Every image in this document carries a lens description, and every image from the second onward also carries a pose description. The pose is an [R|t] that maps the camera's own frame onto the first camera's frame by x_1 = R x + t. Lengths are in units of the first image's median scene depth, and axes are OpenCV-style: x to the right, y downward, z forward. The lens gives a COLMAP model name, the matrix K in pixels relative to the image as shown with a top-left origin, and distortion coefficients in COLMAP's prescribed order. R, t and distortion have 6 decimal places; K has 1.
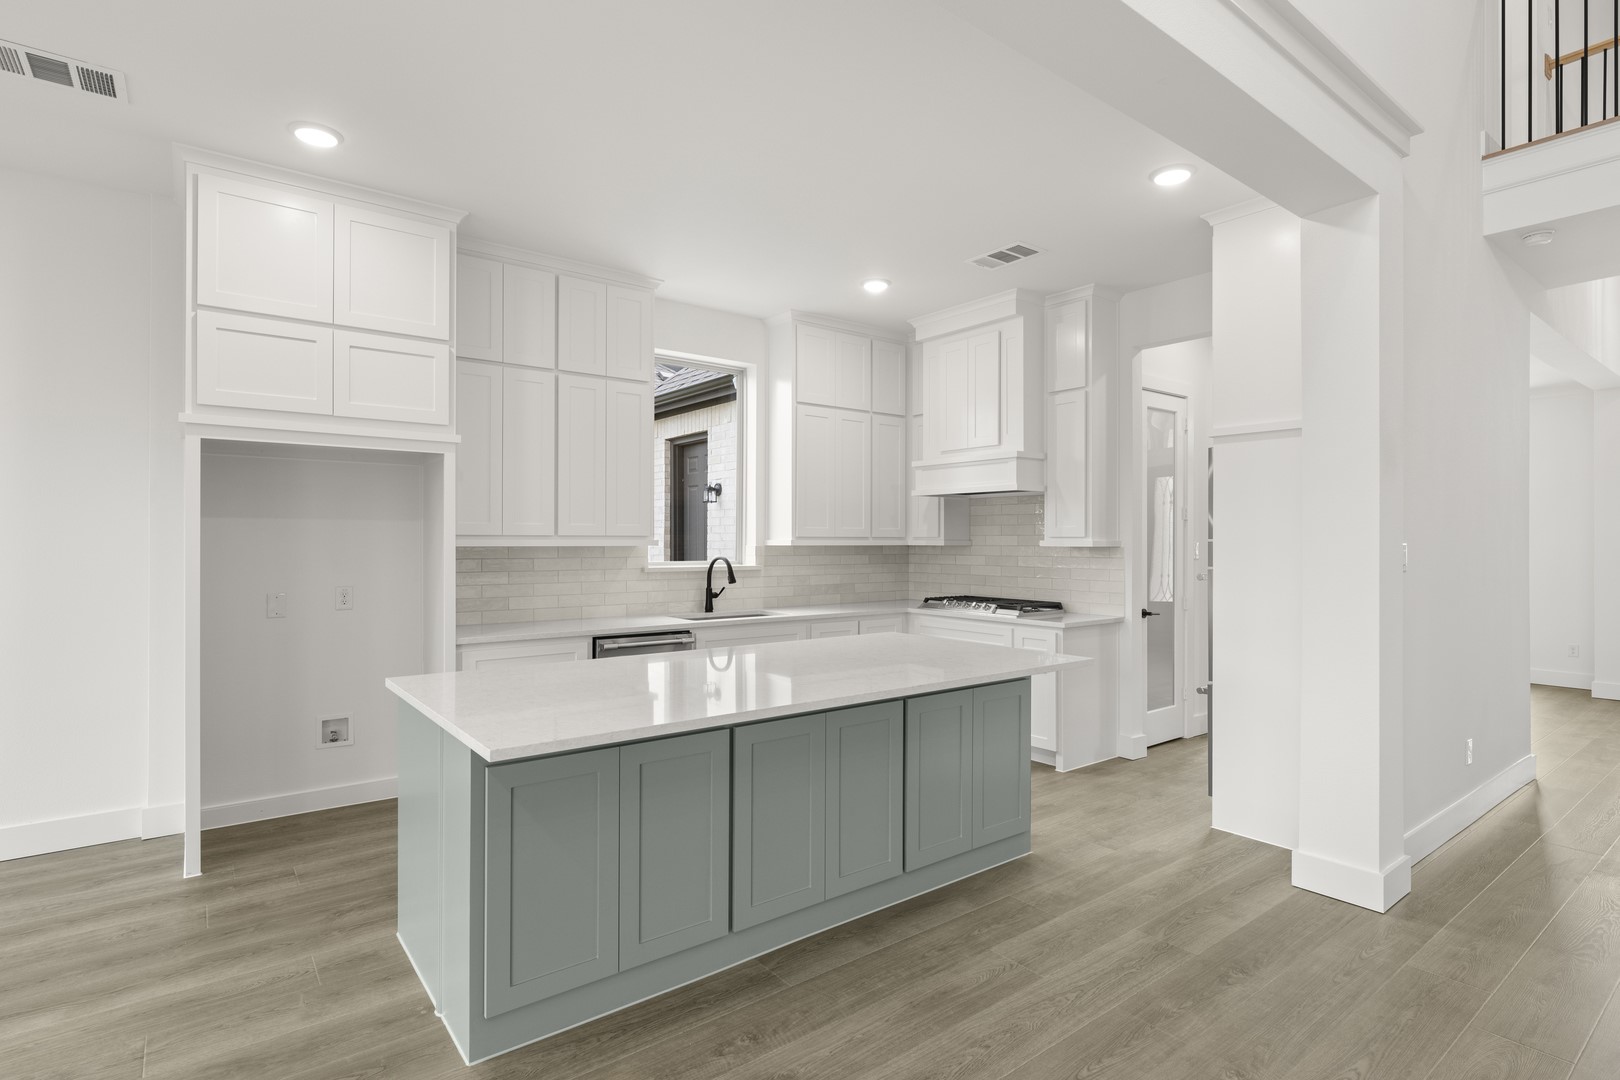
lens RADIAL K [[807.2, 0, 810.0], [0, 807.2, 540.0], [0, 0, 1]] dist [0.000037, 0.000128]
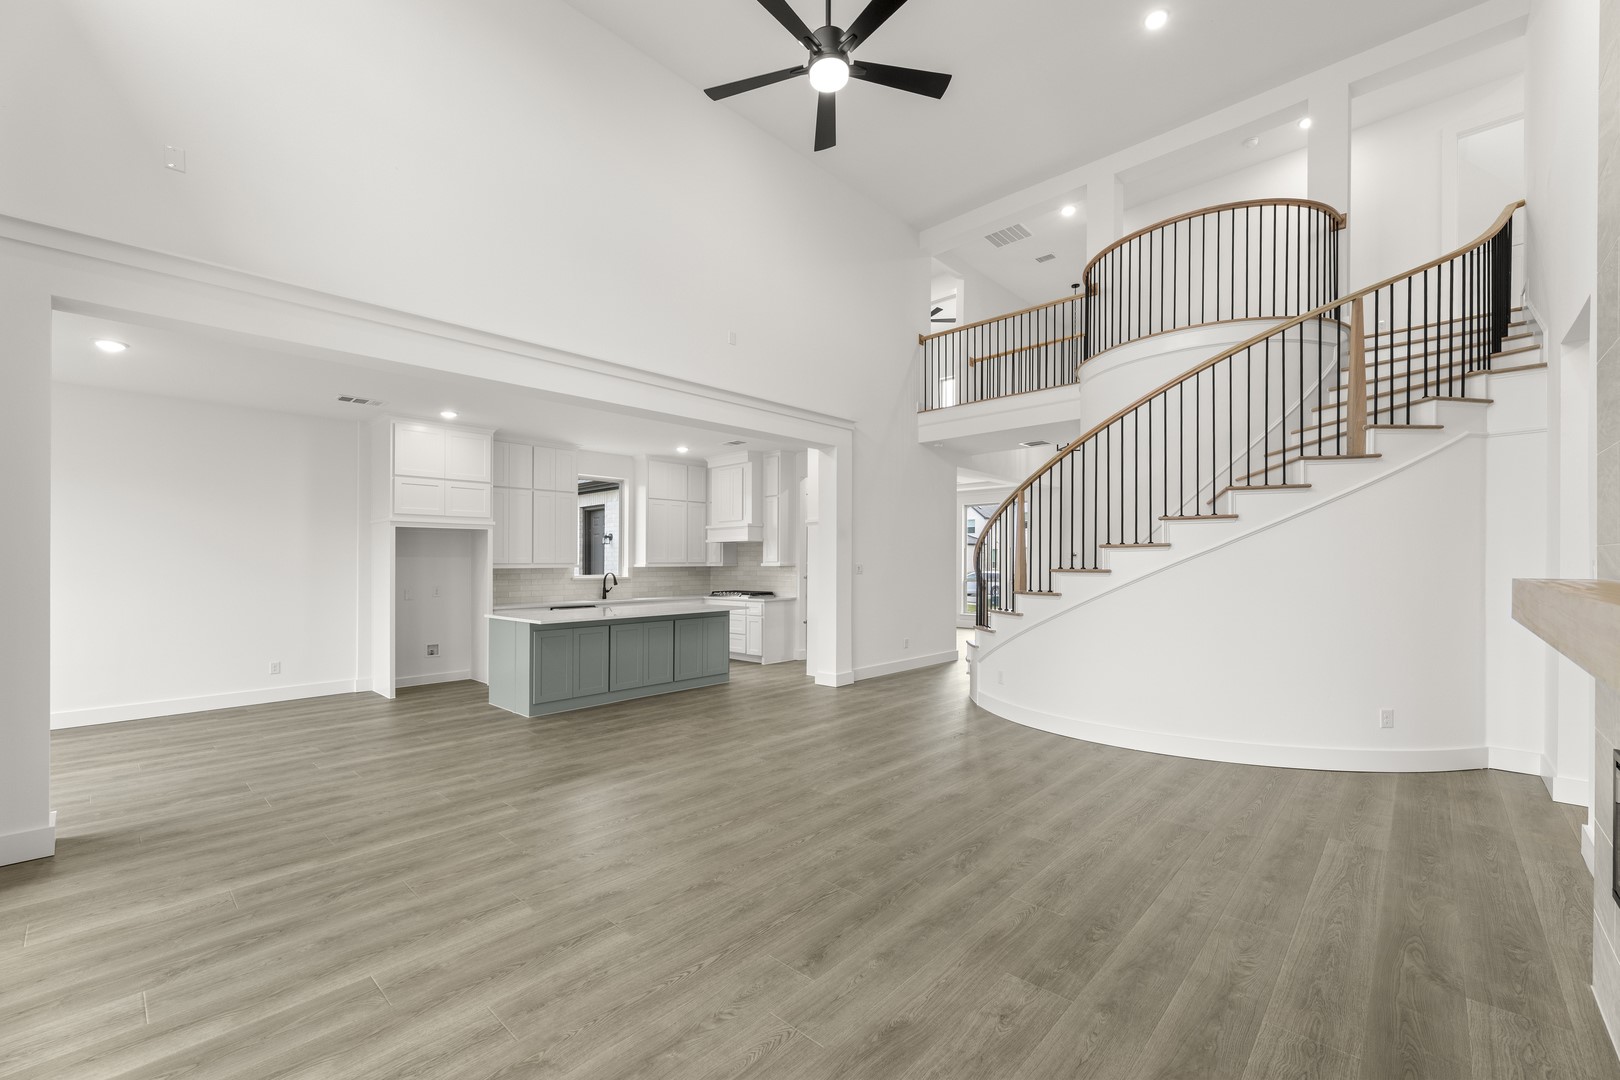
lens RADIAL K [[667.5, 0, 810.0], [0, 667.5, 540.0], [0, 0, 1]] dist [0.001539, 0.000053]
pose [[0.986119, -0.002733, 0.166020, 0.116938], [0.008098, 0.999466, -0.031647, -0.004827], [-0.165845, 0.032552, 0.985614, -0.820956]]
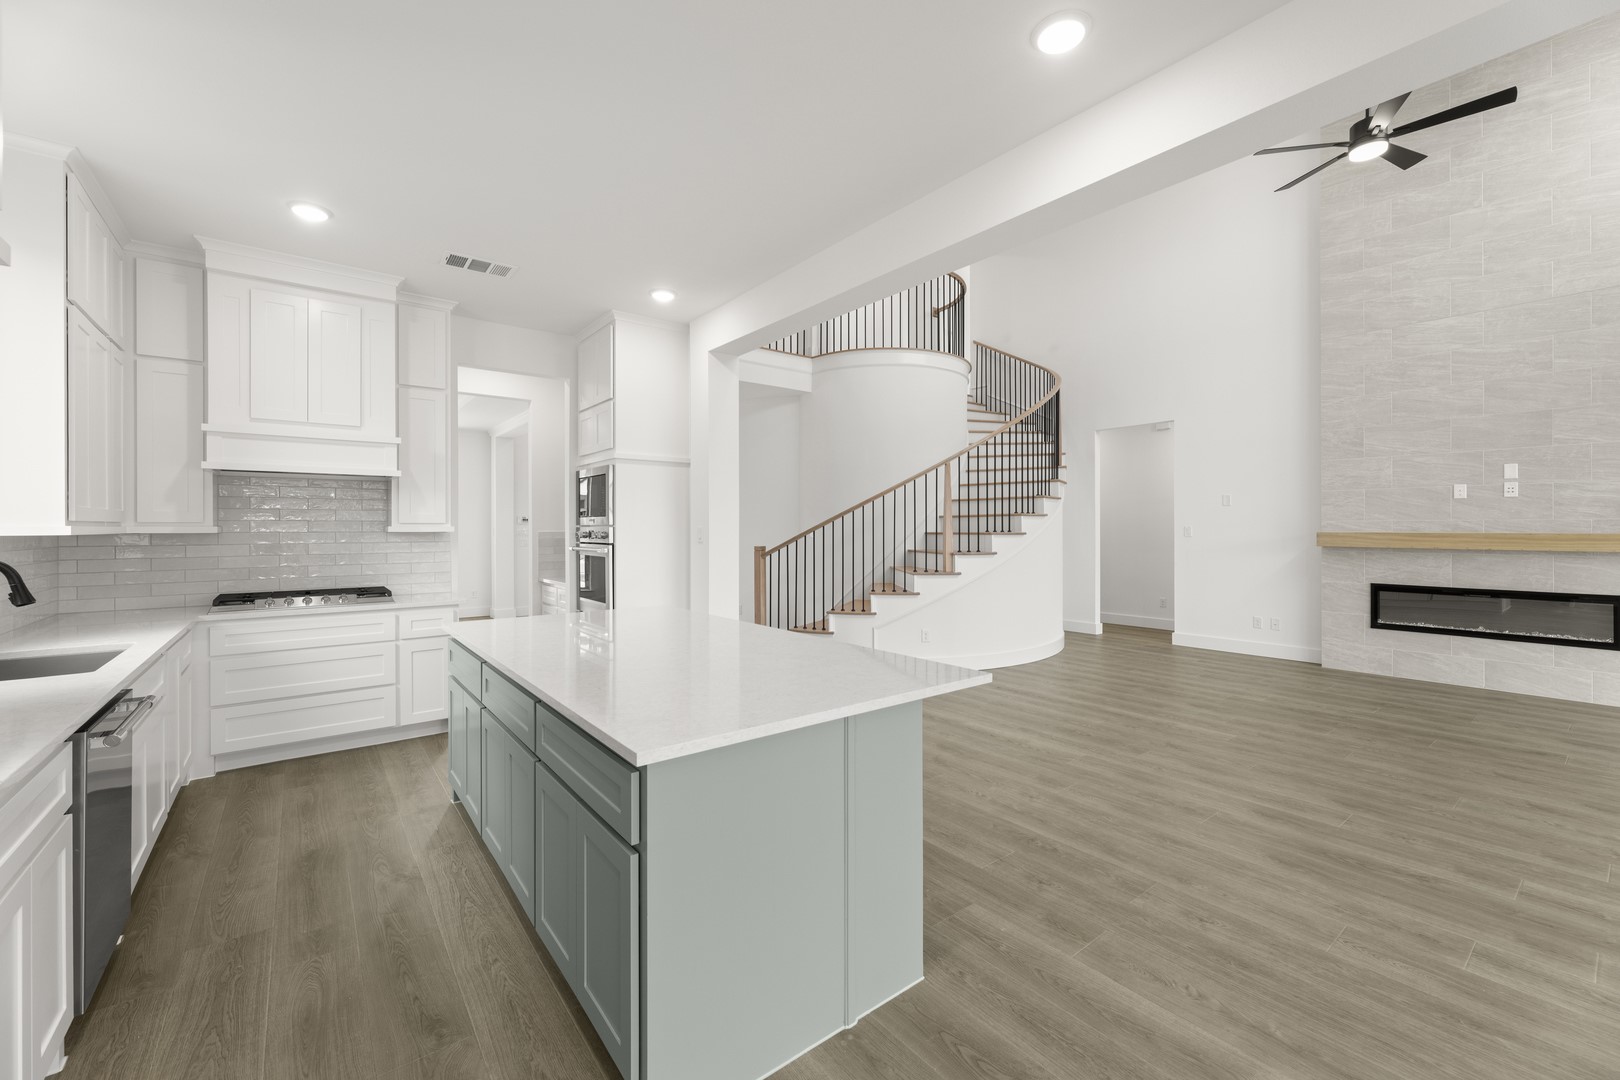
lens RADIAL K [[646.8, 0, 810.0], [0, 646.8, 540.0], [0, 0, 1]] dist [-0.001437, -0.000144]
pose [[-0.006909, -0.018800, 0.999799, -0.538940], [-0.003547, 0.999817, 0.018776, 0.000253], [-0.999970, -0.003416, -0.006975, 0.469538]]
